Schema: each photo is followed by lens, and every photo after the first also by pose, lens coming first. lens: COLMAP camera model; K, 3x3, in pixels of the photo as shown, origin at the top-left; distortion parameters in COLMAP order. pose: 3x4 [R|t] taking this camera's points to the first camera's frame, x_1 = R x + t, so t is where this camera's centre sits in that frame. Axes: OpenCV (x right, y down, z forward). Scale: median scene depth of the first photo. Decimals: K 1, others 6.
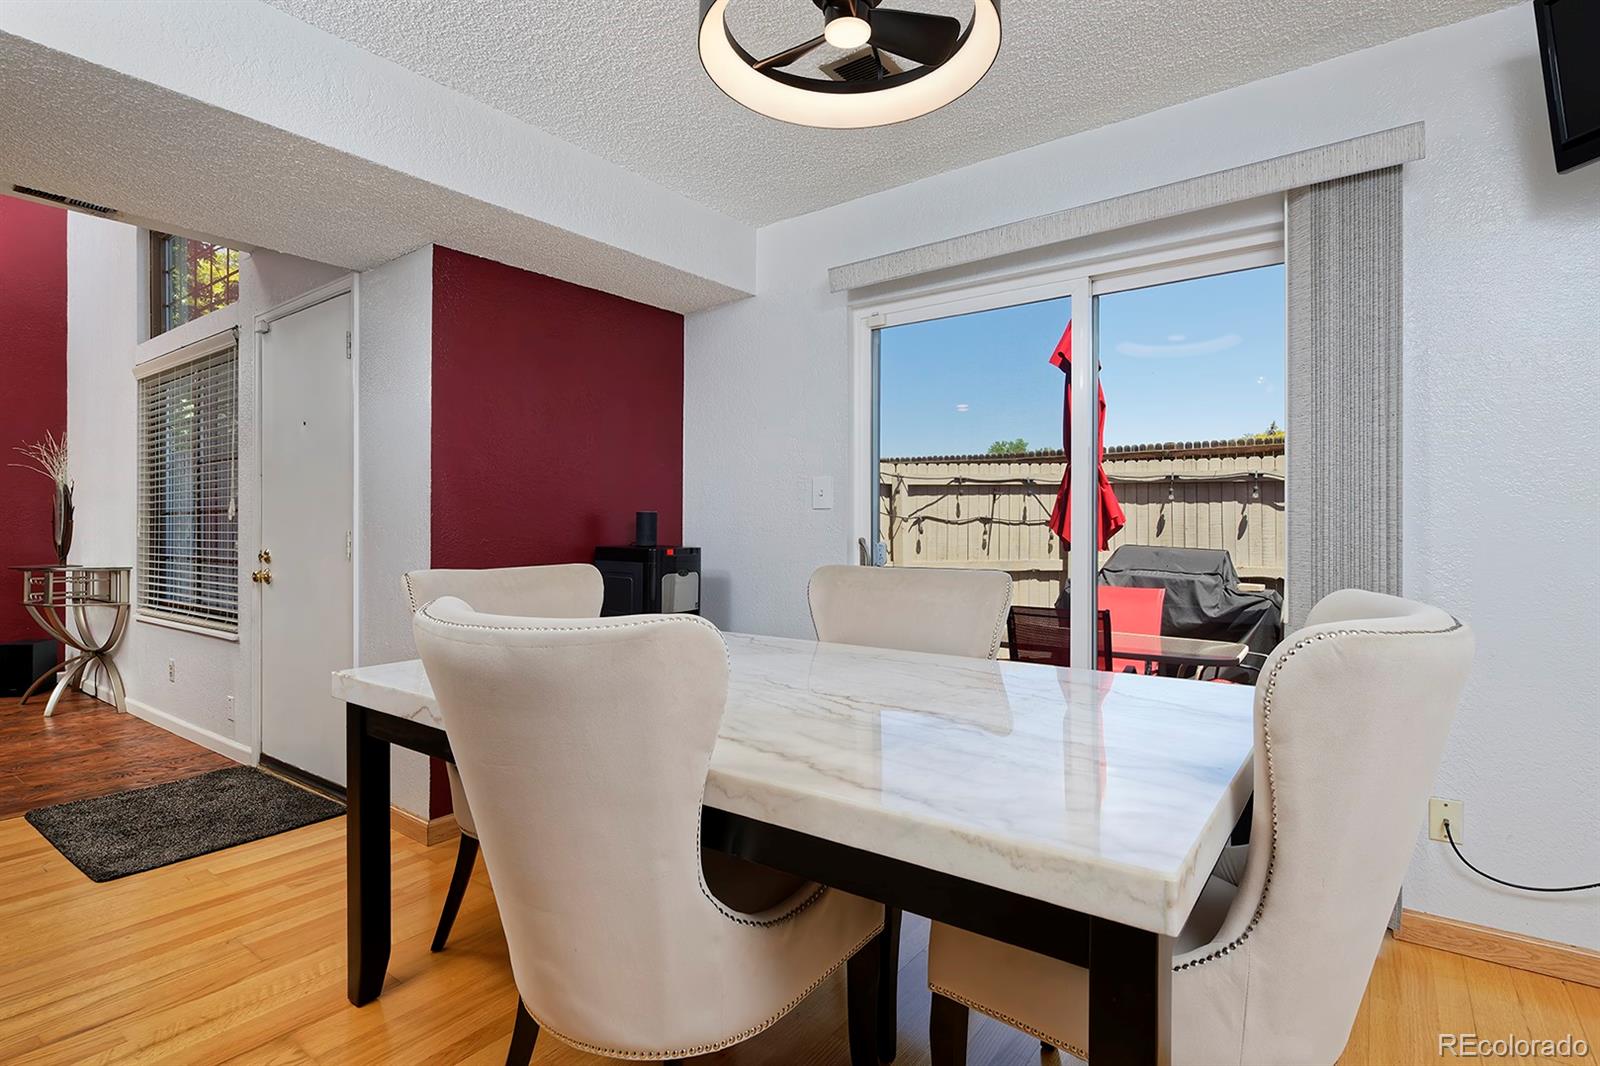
lens RADIAL K [[803.5, 0, 796.6], [0, 803.5, 529.8], [0, 0, 1]] dist [0.000726, 0.001227]
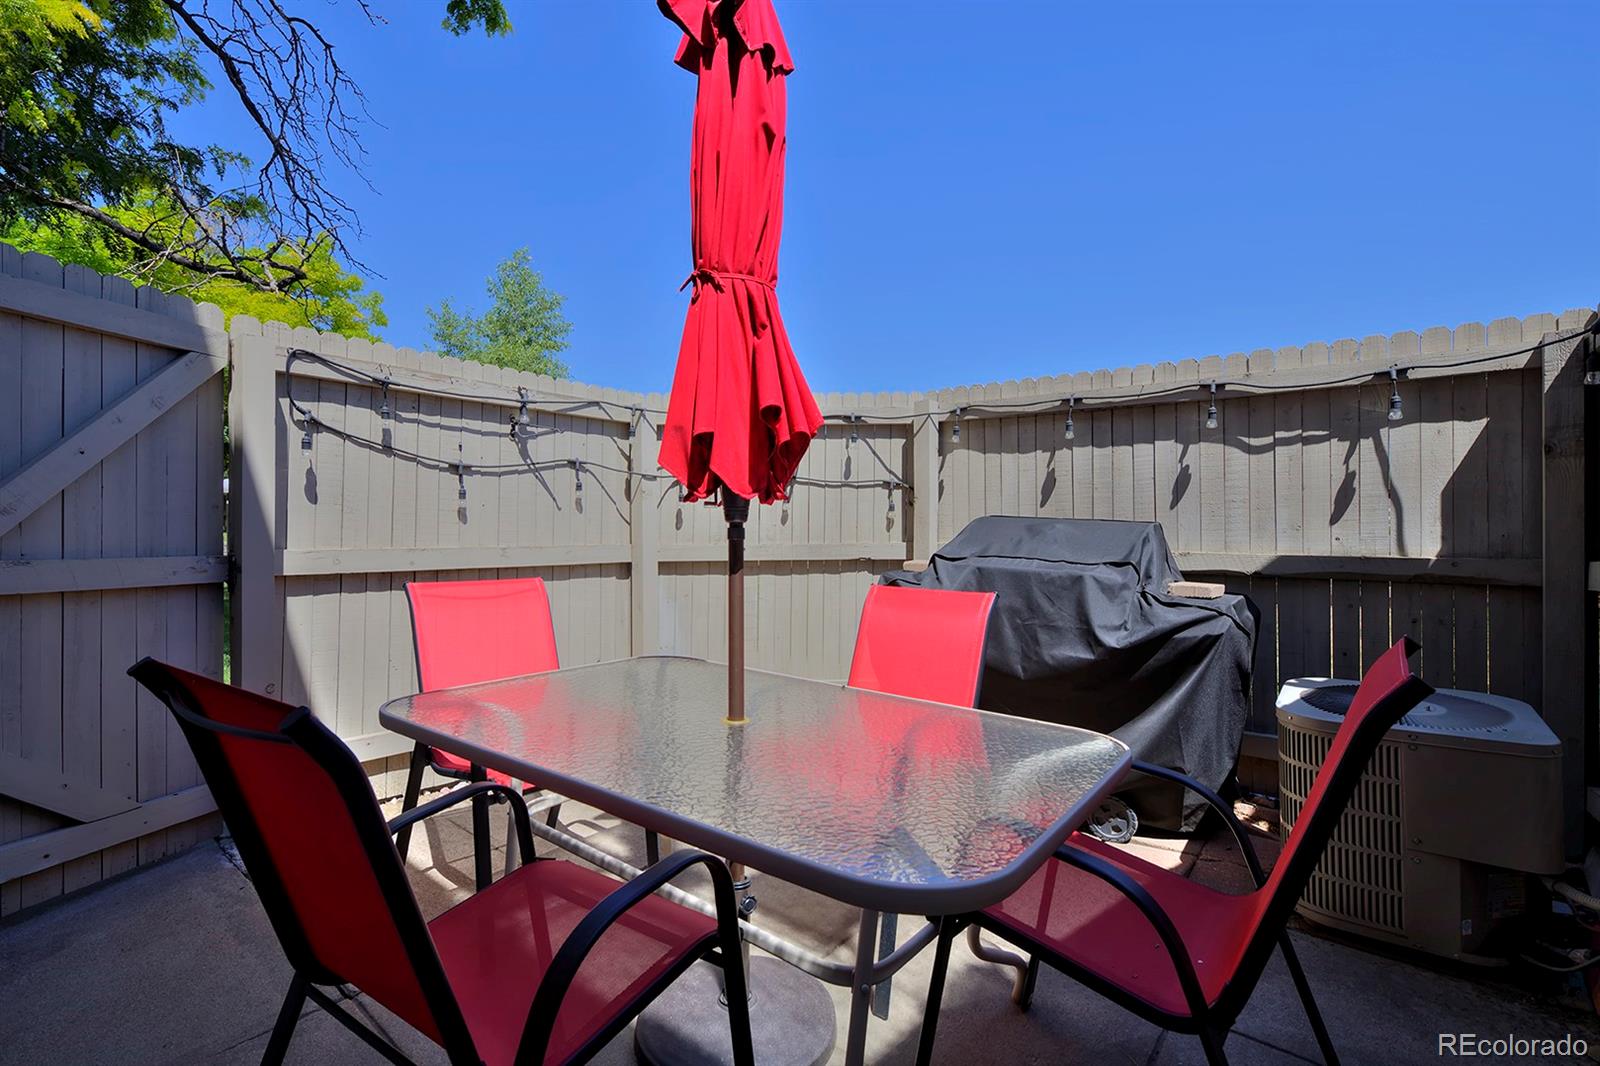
lens RADIAL K [[715.6, 0, 805.9], [0, 715.6, 536.0], [0, 0, 1]] dist [0.000210, -0.000001]
pose [[0.998464, 0.004553, -0.055212, 0.324922], [-0.004094, 0.999956, 0.008423, 0.032112], [0.055248, -0.008184, 0.998439, 0.499740]]
